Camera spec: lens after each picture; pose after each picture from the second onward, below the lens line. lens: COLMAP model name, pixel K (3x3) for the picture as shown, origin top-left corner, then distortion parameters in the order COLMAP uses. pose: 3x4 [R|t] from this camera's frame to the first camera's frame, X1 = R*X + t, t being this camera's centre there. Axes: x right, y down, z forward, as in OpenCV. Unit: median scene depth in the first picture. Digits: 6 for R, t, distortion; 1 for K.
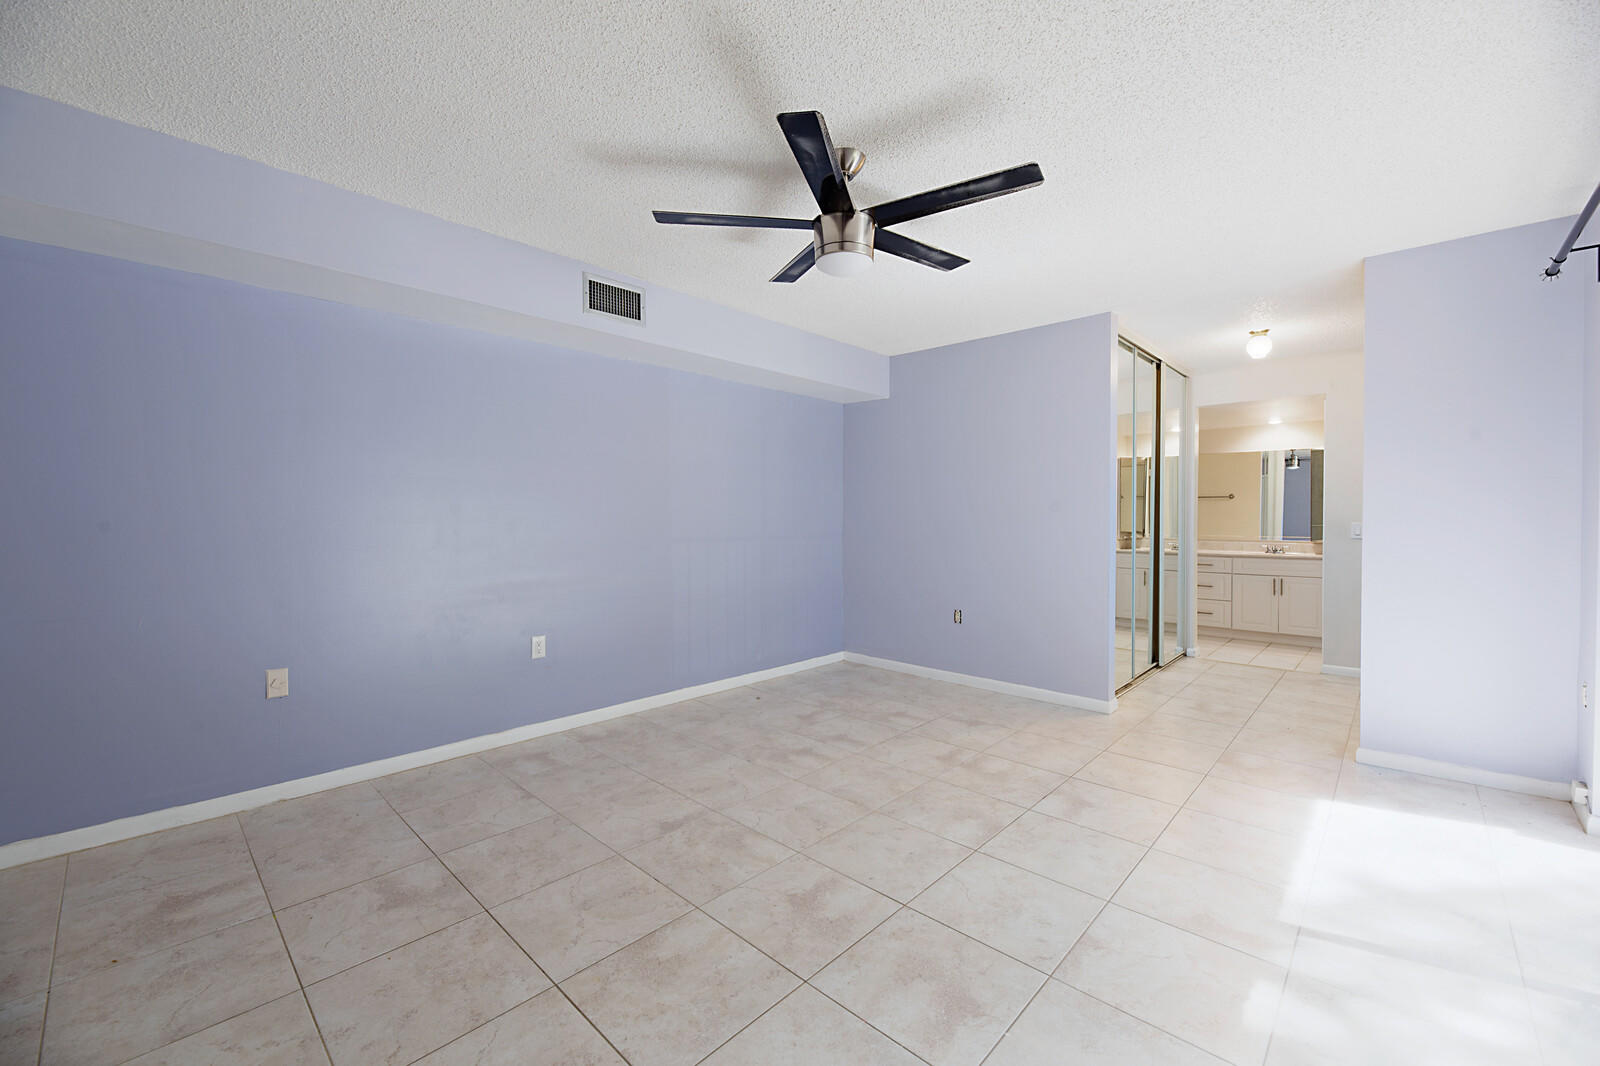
lens RADIAL K [[646.5, 0, 789.6], [0, 646.5, 525.7], [0, 0, 1]] dist [-0.000694, -0.000017]
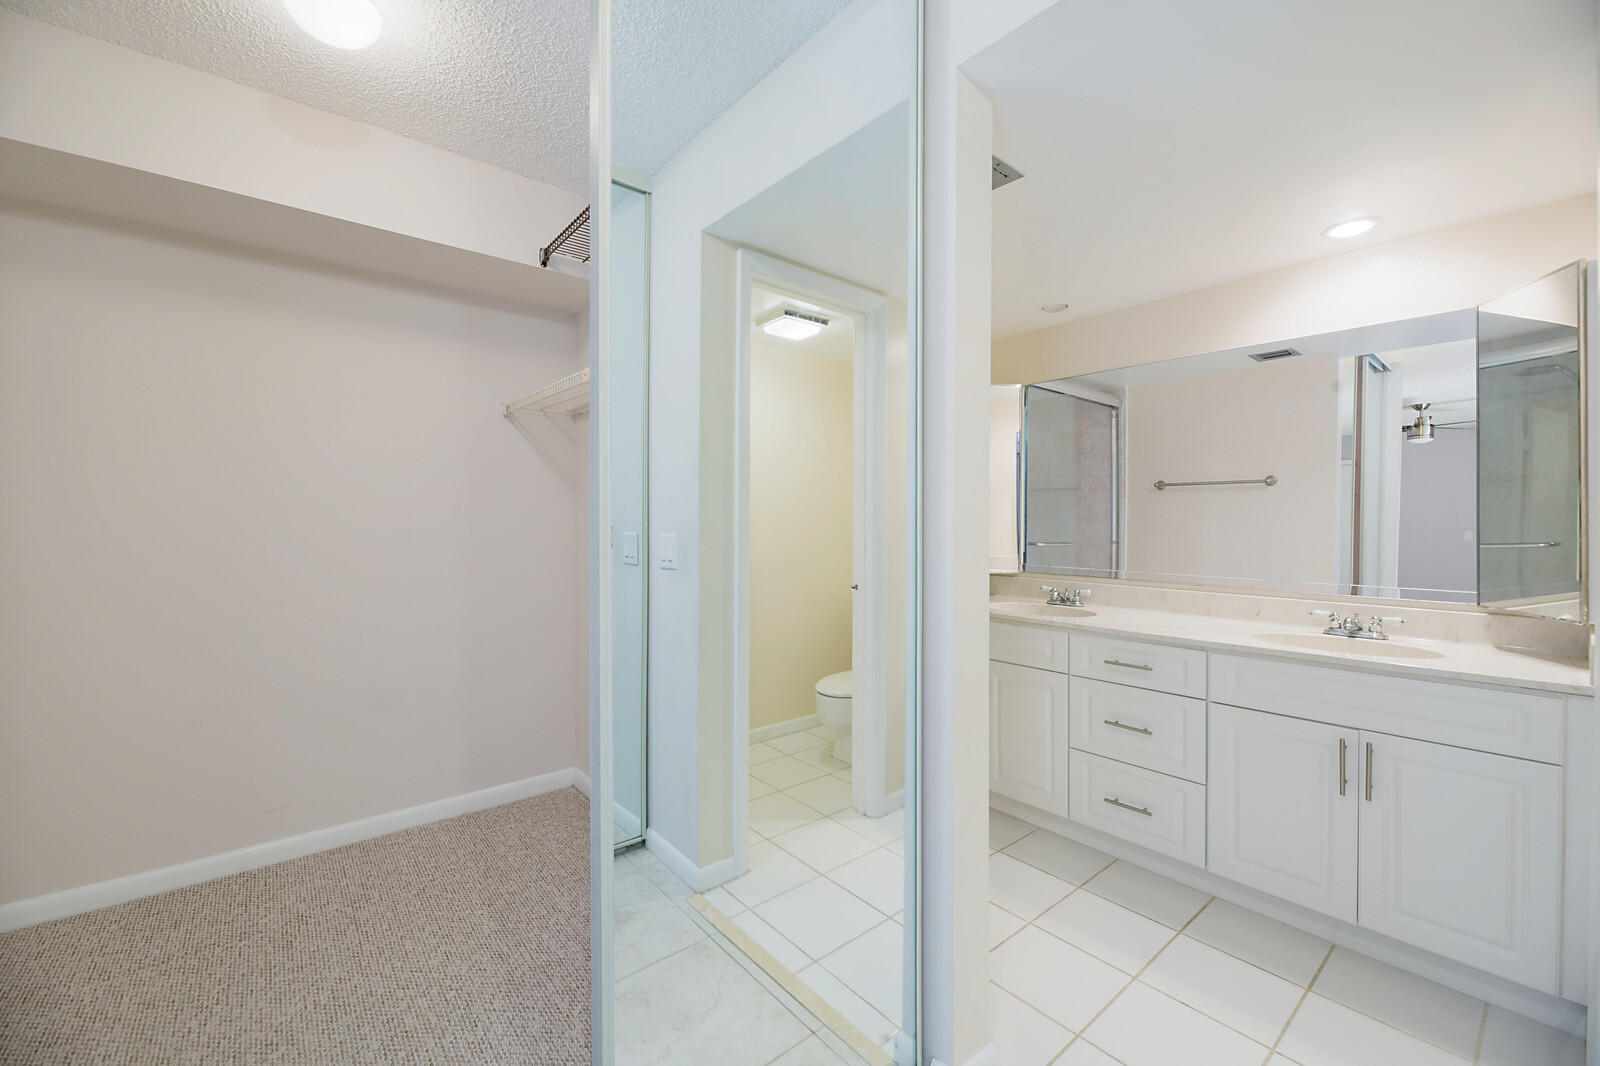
lens RADIAL K [[646.5, 0, 789.6], [0, 646.5, 525.7], [0, 0, 1]] dist [-0.000694, -0.000017]
pose [[0.993628, 0.003682, -0.112647, 0.531952], [-0.004626, 0.999956, -0.008121, -0.010657], [0.112613, 0.008590, 0.993602, 0.677820]]
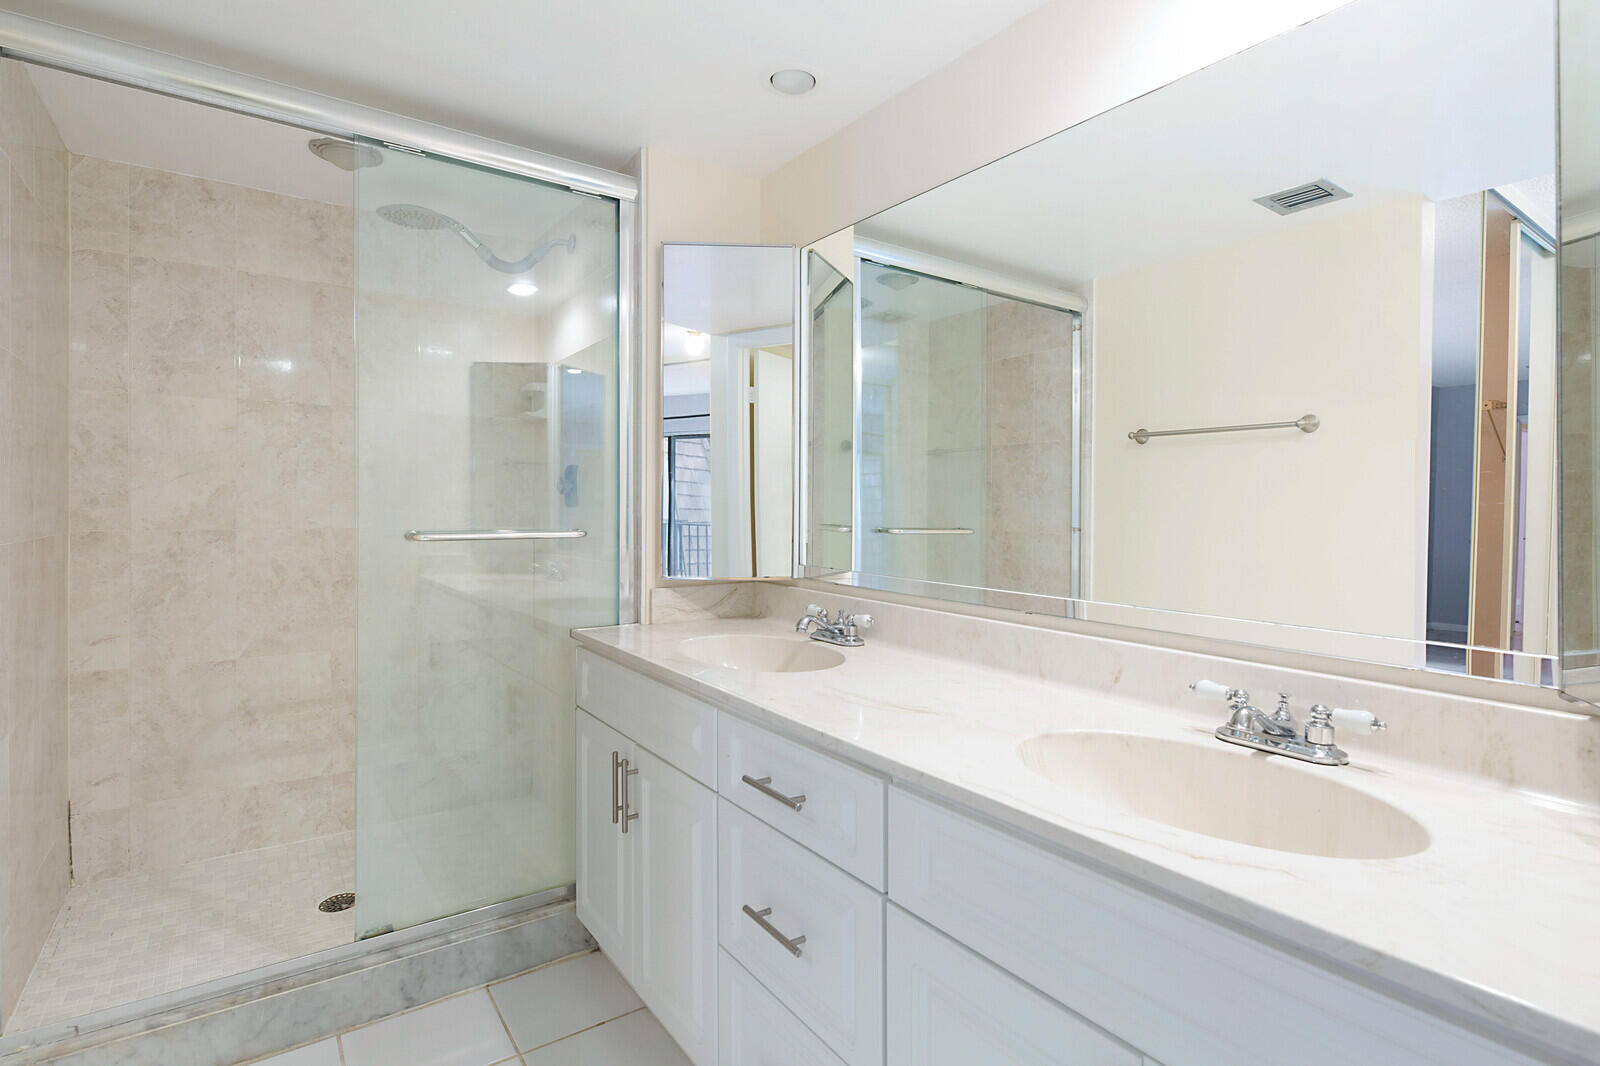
lens RADIAL K [[778.0, 0, 791.3], [0, 778.0, 513.6], [0, 0, 1]] dist [0.002015, 0.000219]
pose [[0.980315, 0.007342, -0.197305, 0.724959], [-0.008399, 0.999955, -0.004520, -0.006673], [0.197263, 0.006088, 0.980332, 0.866435]]
